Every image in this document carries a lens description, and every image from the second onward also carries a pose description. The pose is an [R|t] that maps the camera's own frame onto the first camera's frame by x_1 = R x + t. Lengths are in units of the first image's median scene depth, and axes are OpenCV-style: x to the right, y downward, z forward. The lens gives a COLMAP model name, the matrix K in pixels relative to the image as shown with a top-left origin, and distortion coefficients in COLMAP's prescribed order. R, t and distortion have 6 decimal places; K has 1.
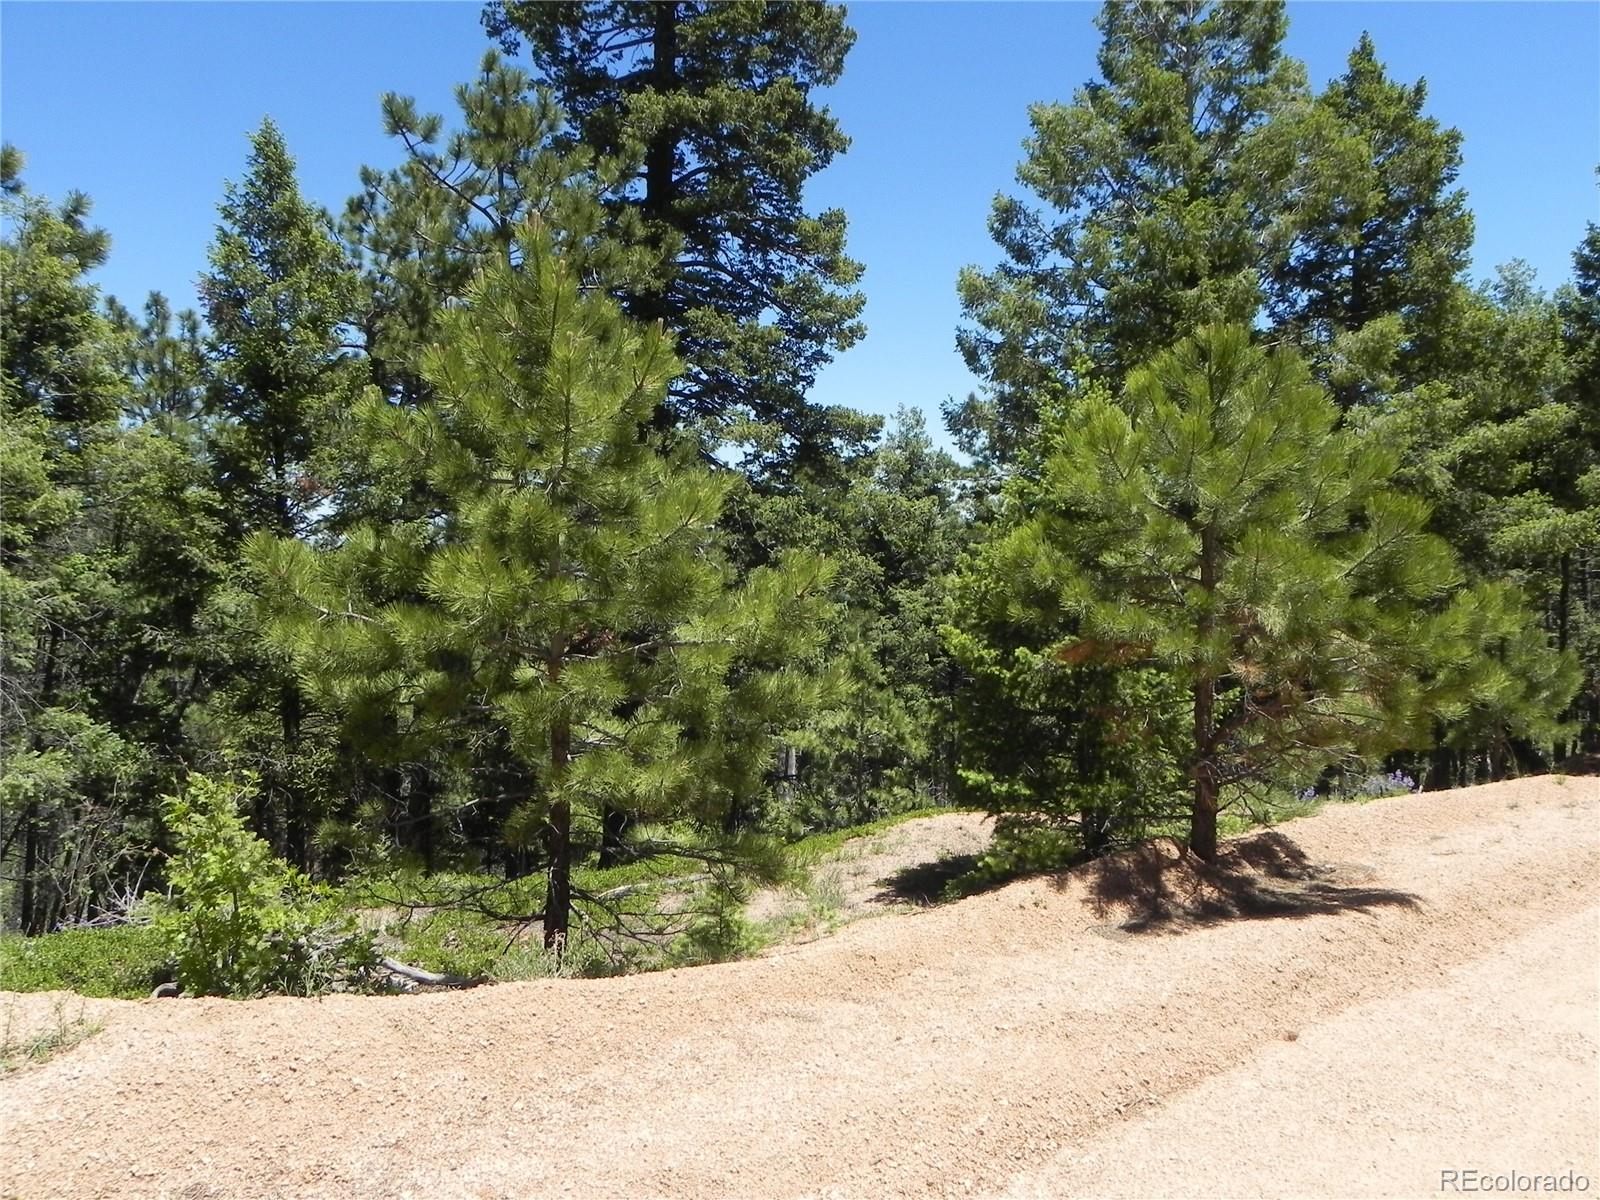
lens RADIAL K [[1204.4, 0, 810.2], [0, 1204.4, 587.8], [0, 0, 1]] dist [0.002897, -0.005399]
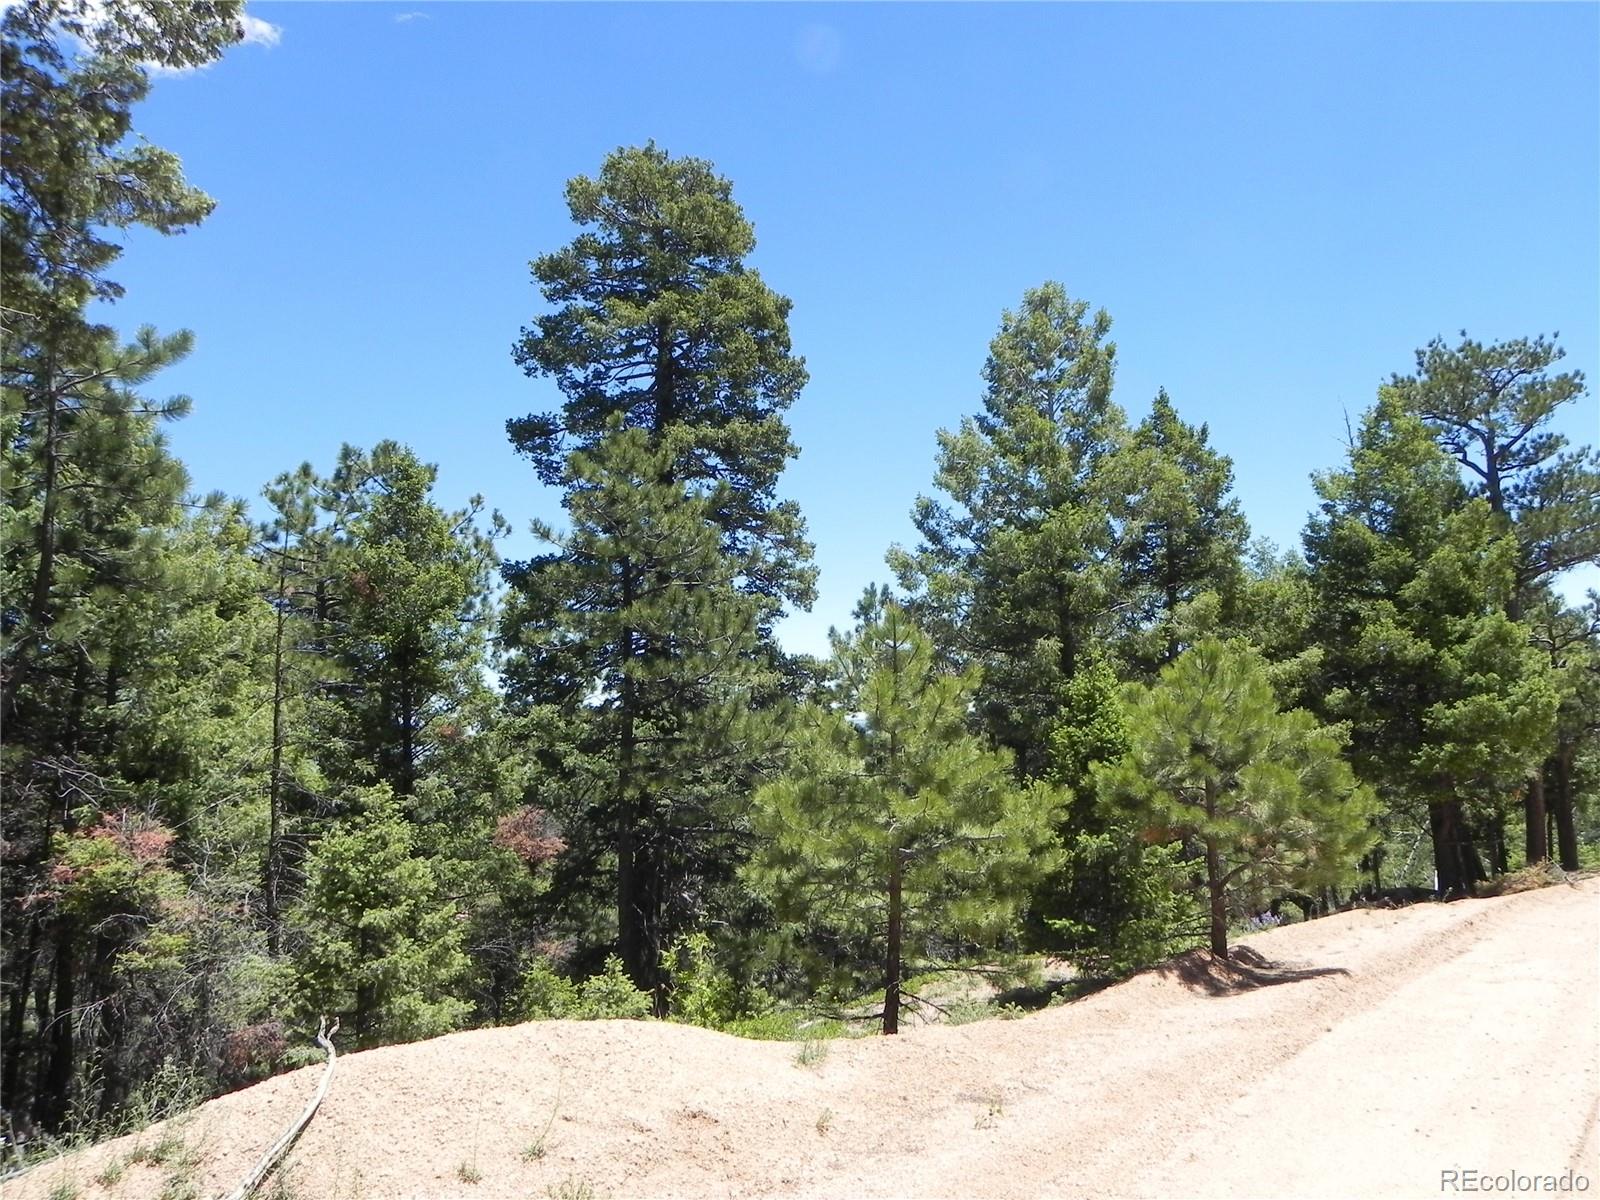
lens RADIAL K [[1204.4, 0, 810.2], [0, 1204.4, 587.8], [0, 0, 1]] dist [0.002897, -0.005399]
pose [[0.977159, -0.003070, 0.212488, -0.252275], [0.038482, 0.985922, -0.162718, -0.013466], [-0.208997, 0.167178, 0.963520, -0.246954]]
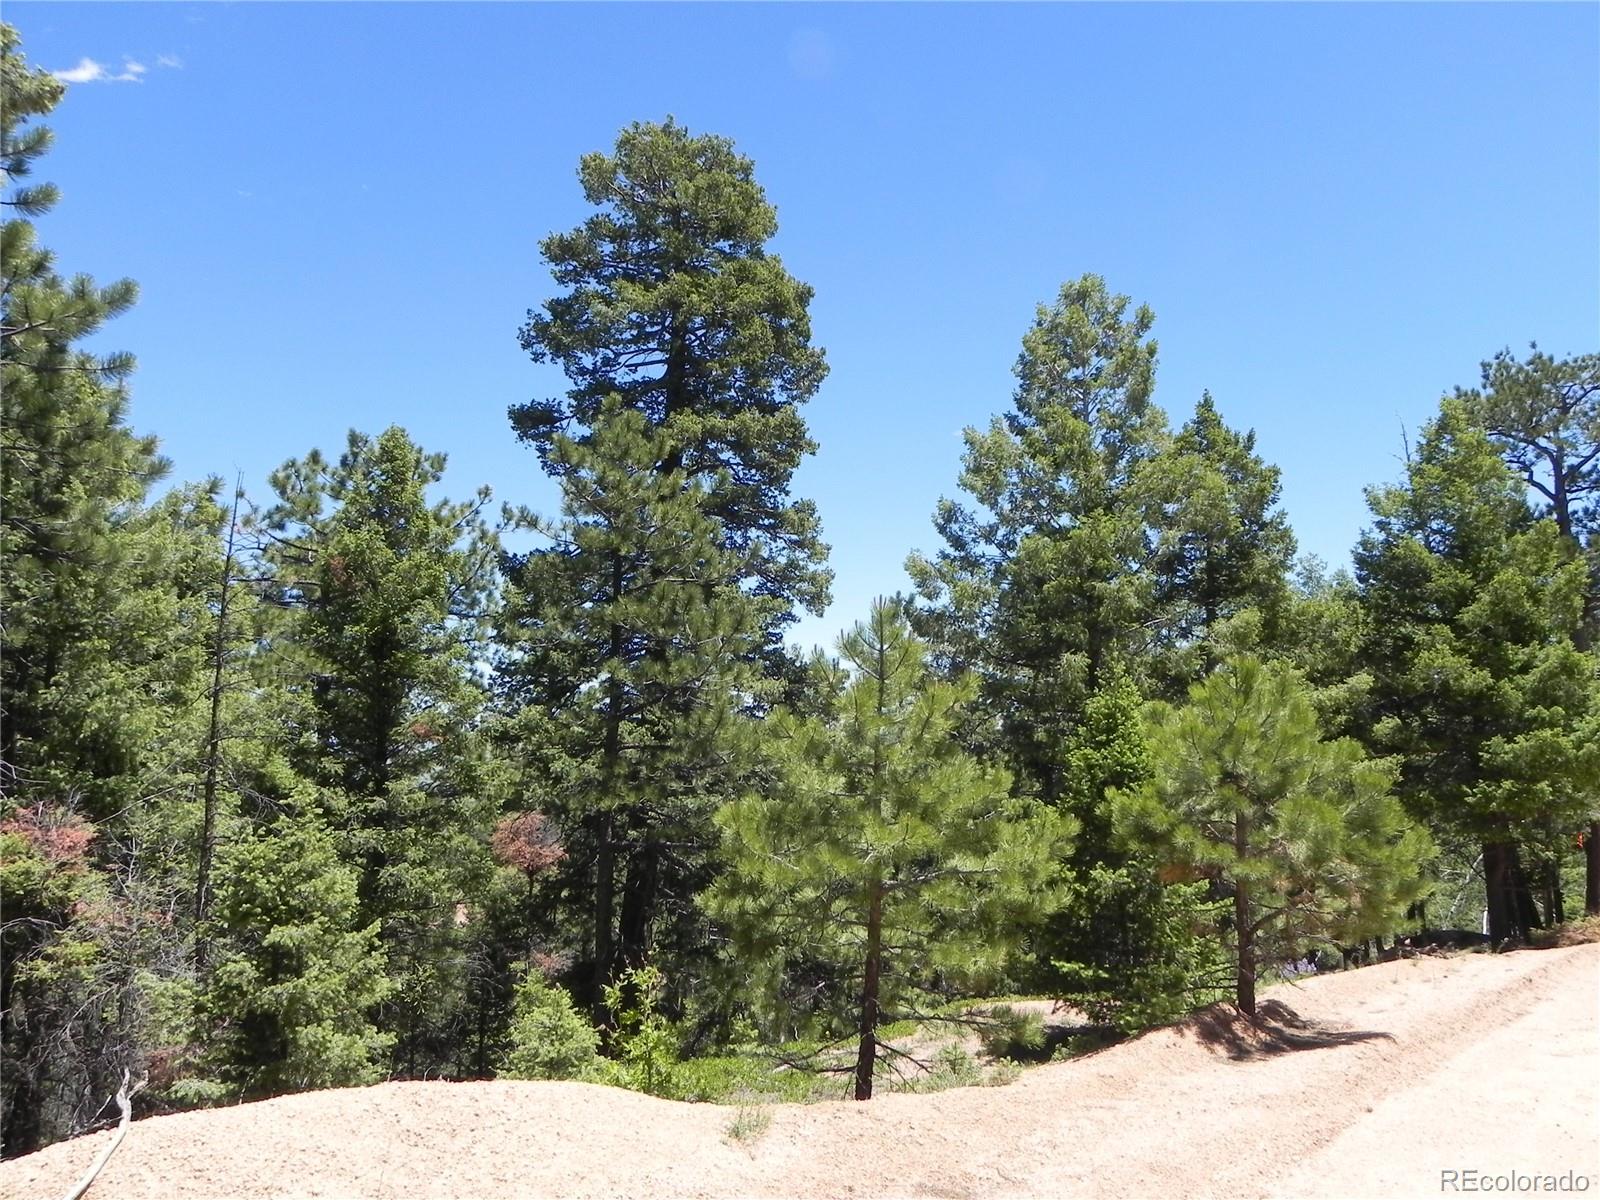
lens RADIAL K [[1208.0, 0, 804.3], [0, 1208.0, 596.1], [0, 0, 1]] dist [0.003321, -0.005145]
pose [[0.984003, 0.027223, 0.176058, -0.210475], [0.002417, 0.986125, -0.165986, -0.016199], [-0.178134, 0.163756, 0.970285, -0.184260]]
